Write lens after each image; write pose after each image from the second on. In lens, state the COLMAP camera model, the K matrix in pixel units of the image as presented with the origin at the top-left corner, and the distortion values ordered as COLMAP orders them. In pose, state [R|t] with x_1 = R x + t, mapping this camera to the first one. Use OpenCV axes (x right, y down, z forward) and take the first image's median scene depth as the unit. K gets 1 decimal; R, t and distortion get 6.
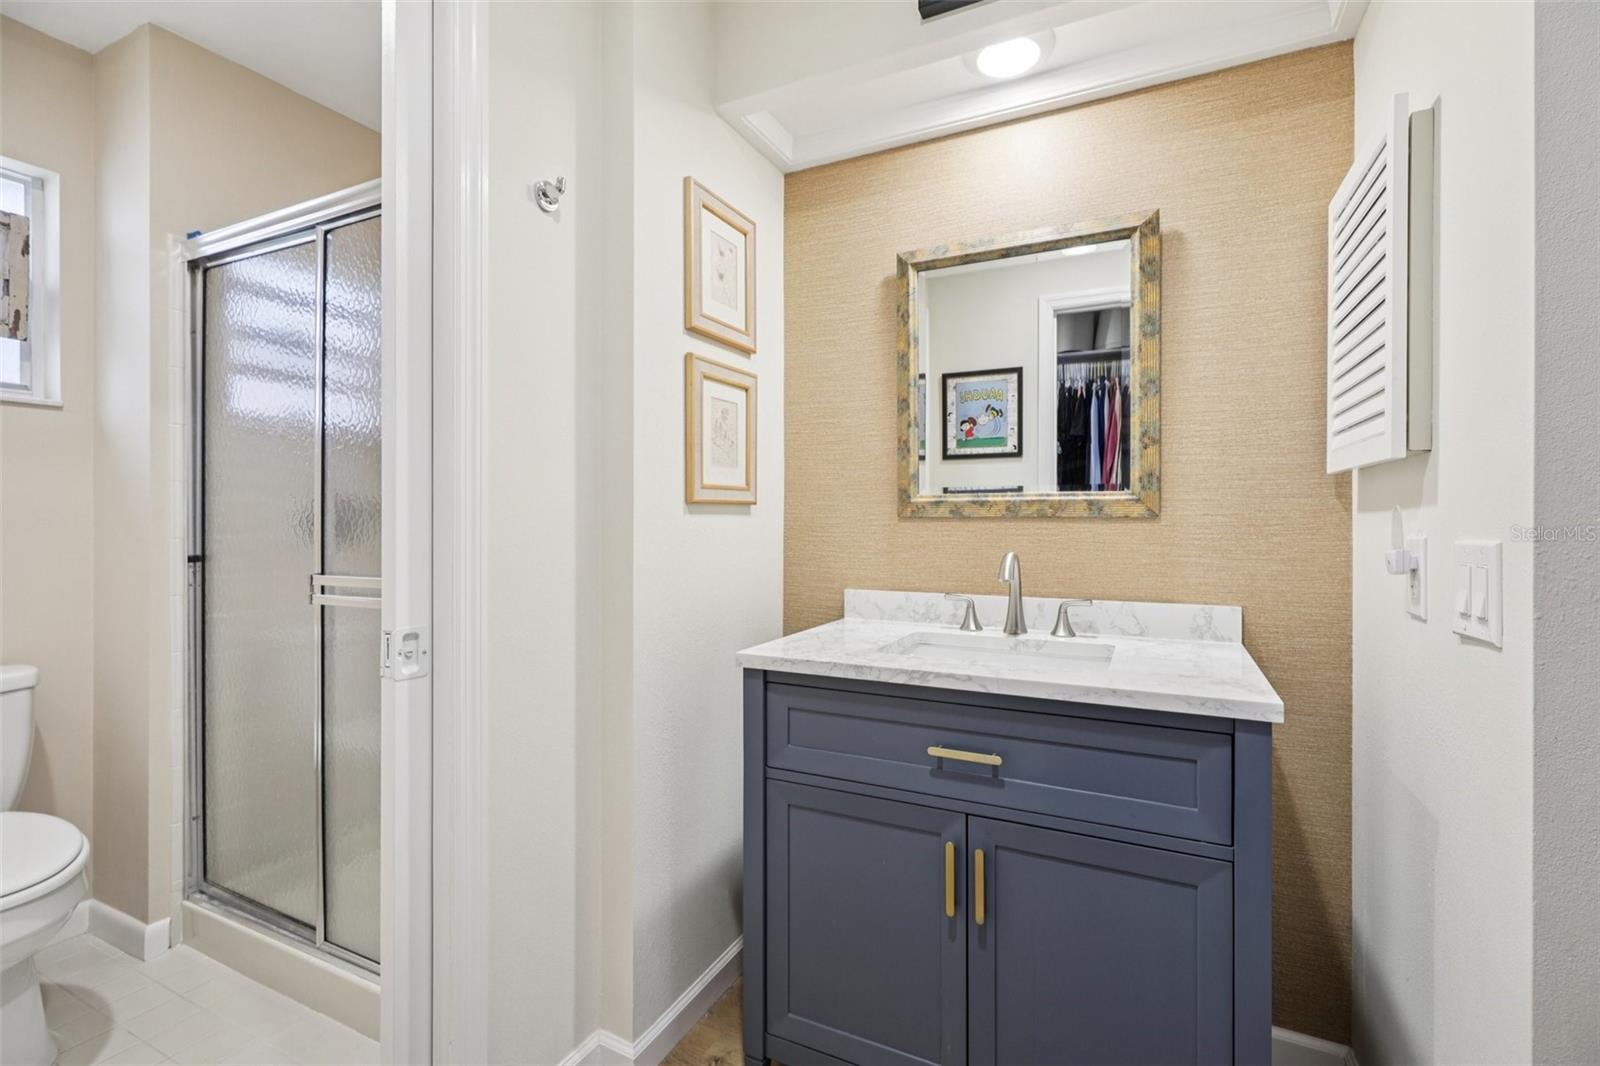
lens RADIAL K [[714.6, 0, 800.3], [0, 714.6, 524.2], [0, 0, 1]] dist [-0.000744, 0.001968]
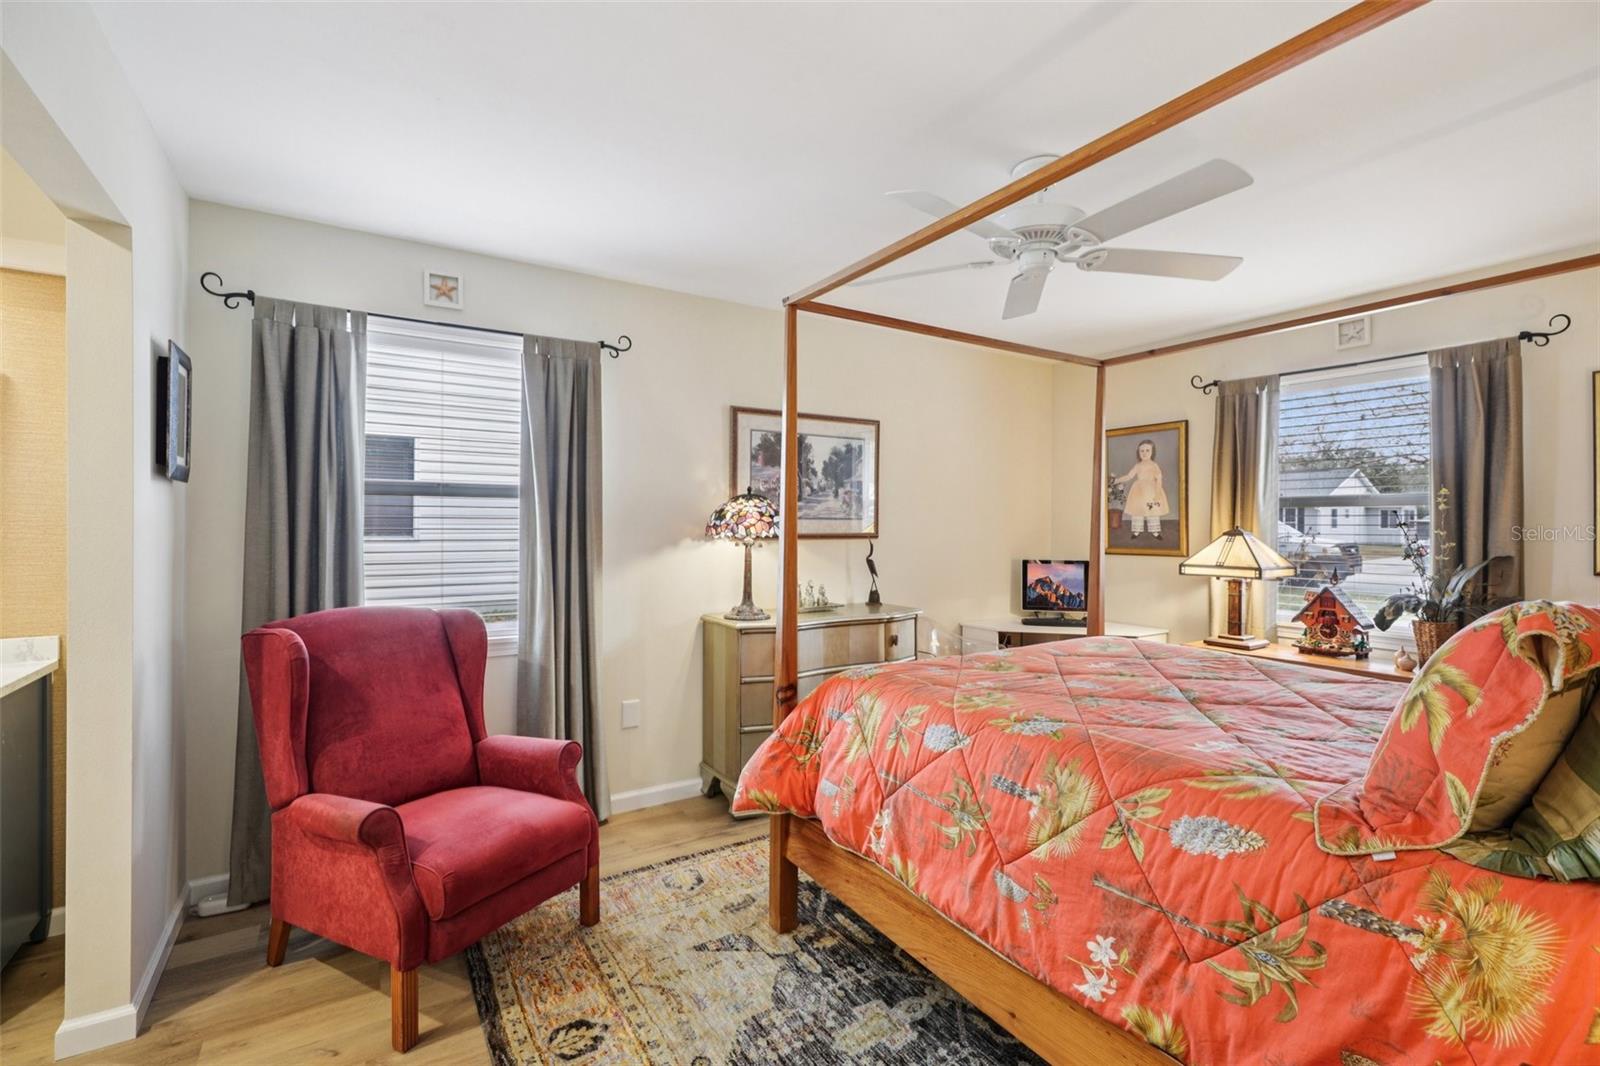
lens RADIAL K [[714.6, 0, 805.5], [0, 714.6, 529.9], [0, 0, 1]] dist [-0.000744, 0.001968]
pose [[0.520830, -0.000692, 0.853660, 0.145098], [-0.002721, 0.999993, 0.002471, -0.113307], [-0.853656, -0.003610, 0.520825, -1.106369]]
